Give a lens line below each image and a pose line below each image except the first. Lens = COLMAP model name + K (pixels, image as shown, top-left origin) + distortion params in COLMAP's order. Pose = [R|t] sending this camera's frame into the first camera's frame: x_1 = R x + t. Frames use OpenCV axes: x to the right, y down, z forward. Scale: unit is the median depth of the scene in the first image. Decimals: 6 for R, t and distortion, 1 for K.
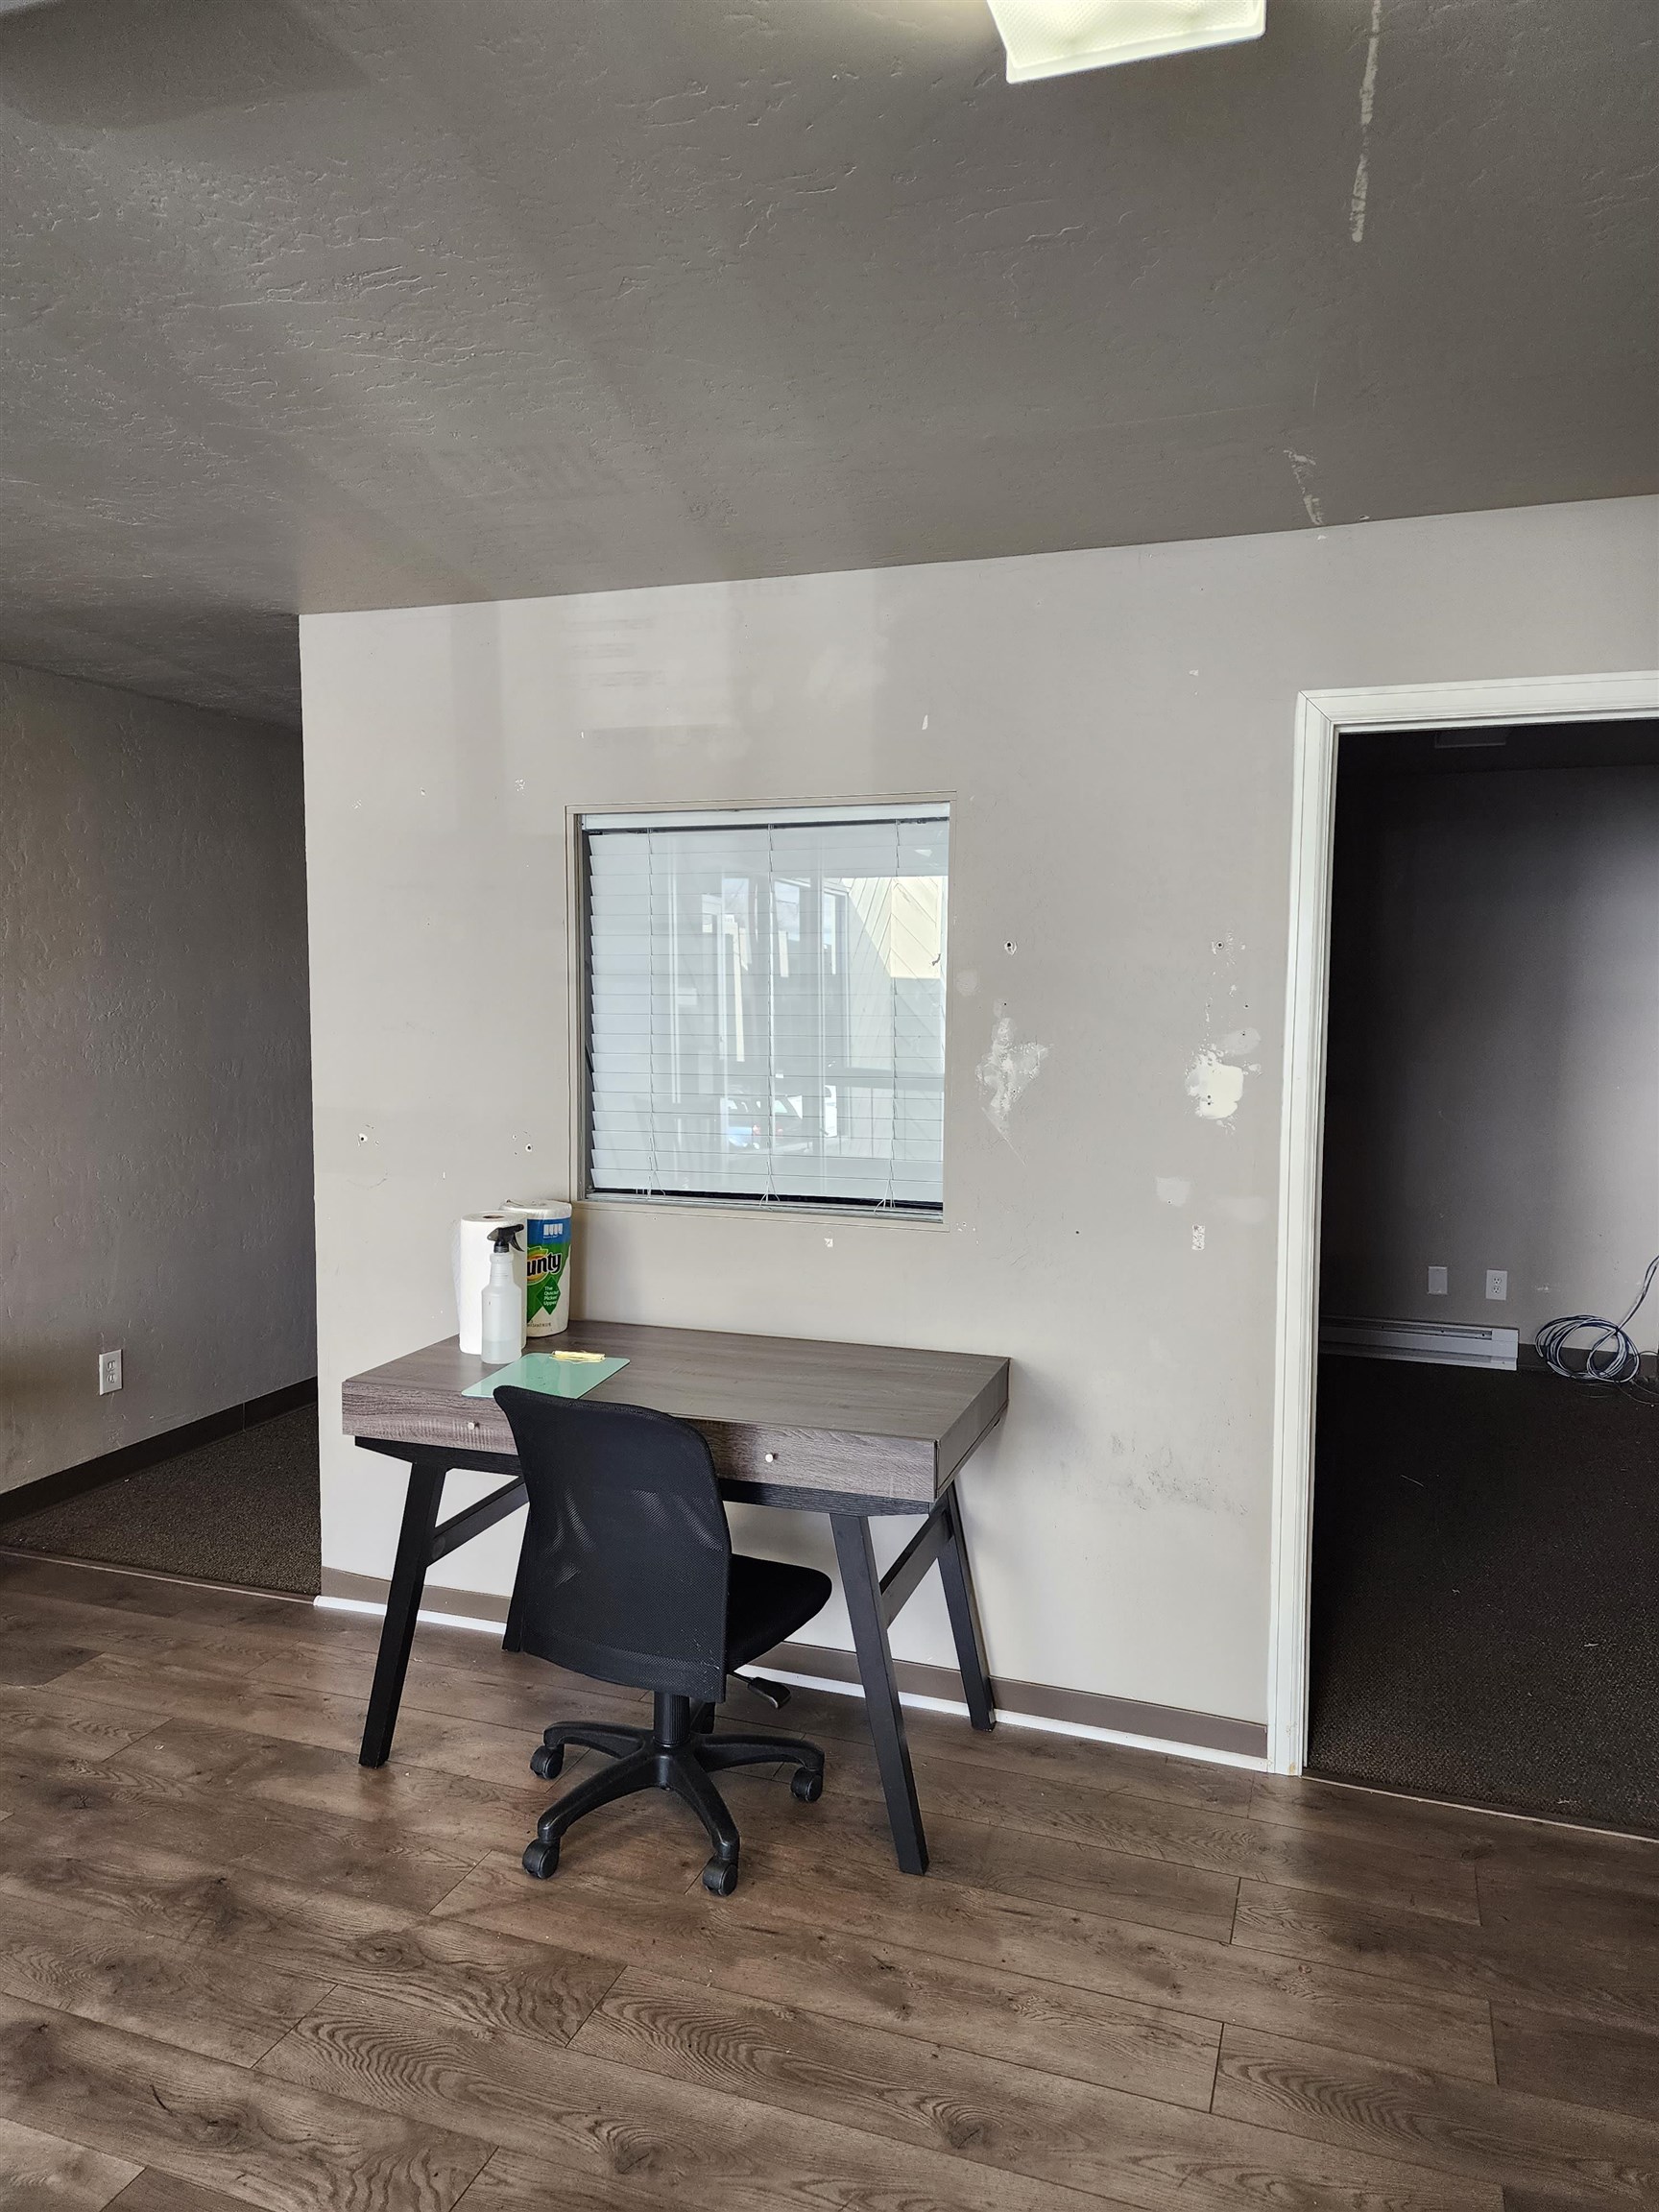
lens RADIAL K [[1479.2, 0, 829.5], [0, 1479.2, 1106.0], [0, 0, 1]] dist [0.062933, -0.055509]
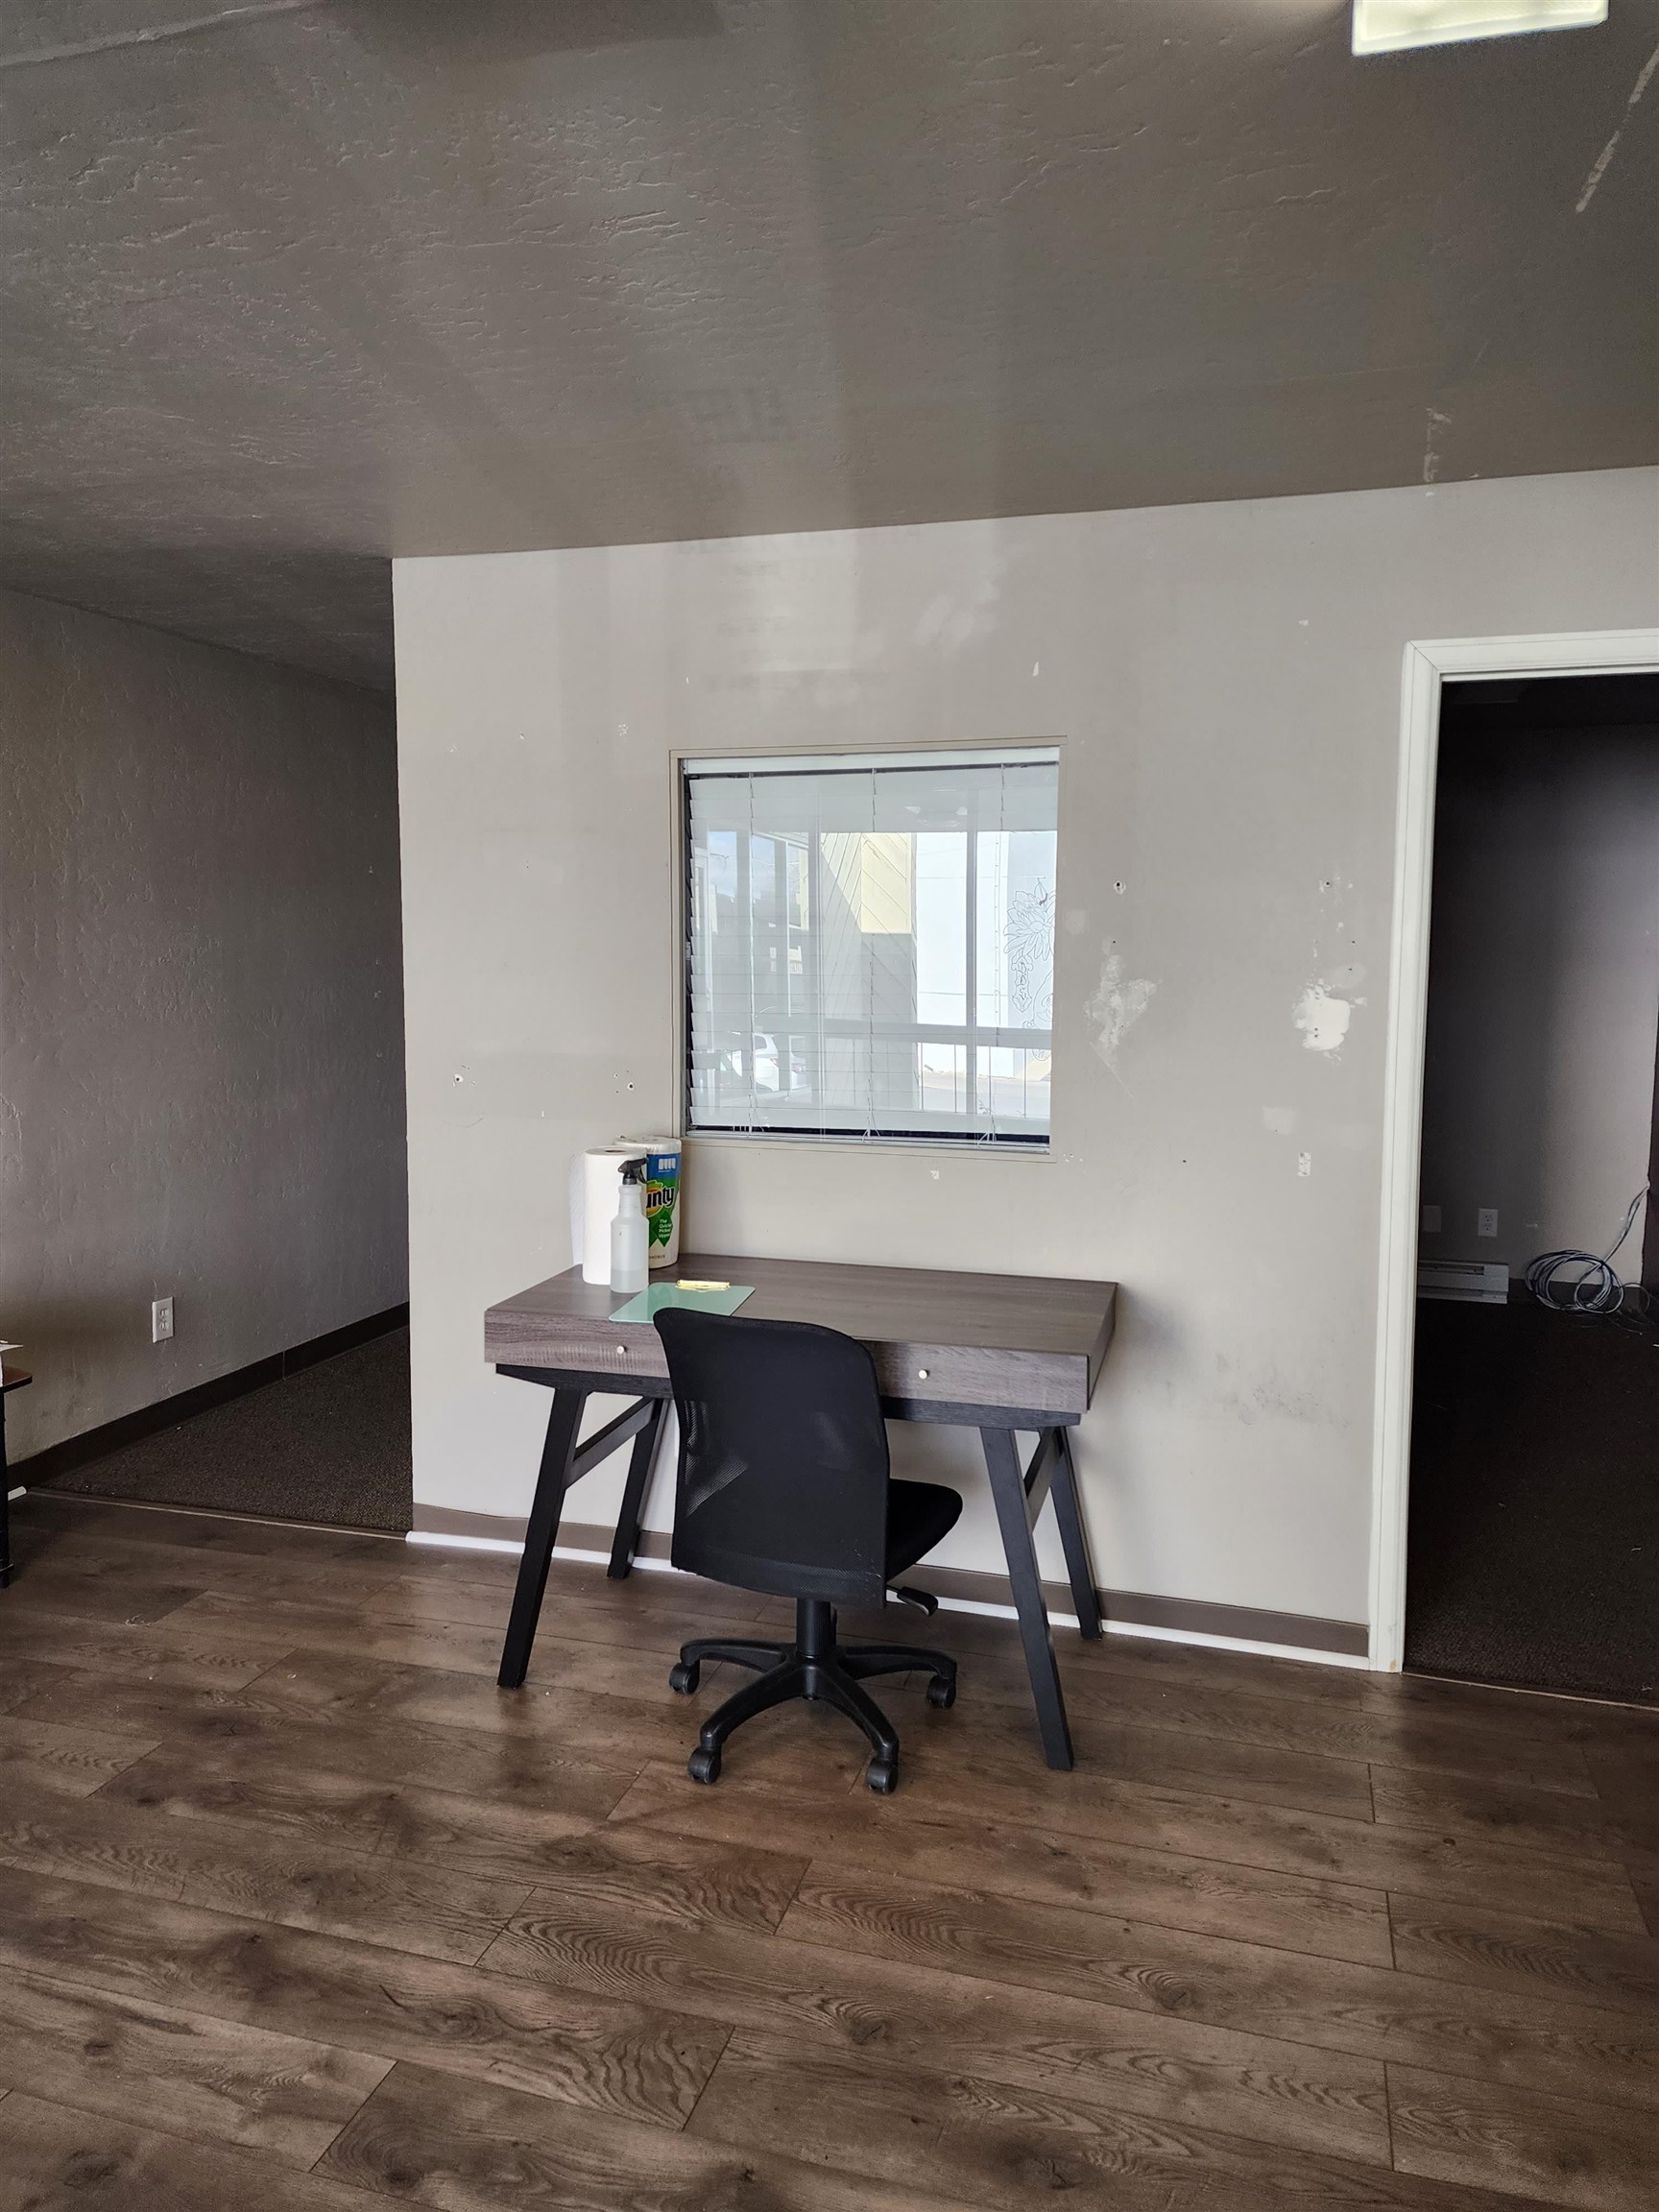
lens RADIAL K [[1472.1, 0, 834.8], [0, 1472.1, 1079.7], [0, 0, 1]] dist [0.075561, -0.066546]
pose [[0.998312, -0.005213, 0.057840, -0.151470], [0.004739, 0.999954, 0.008328, 0.020002], [-0.057880, -0.008040, 0.998291, -0.026934]]
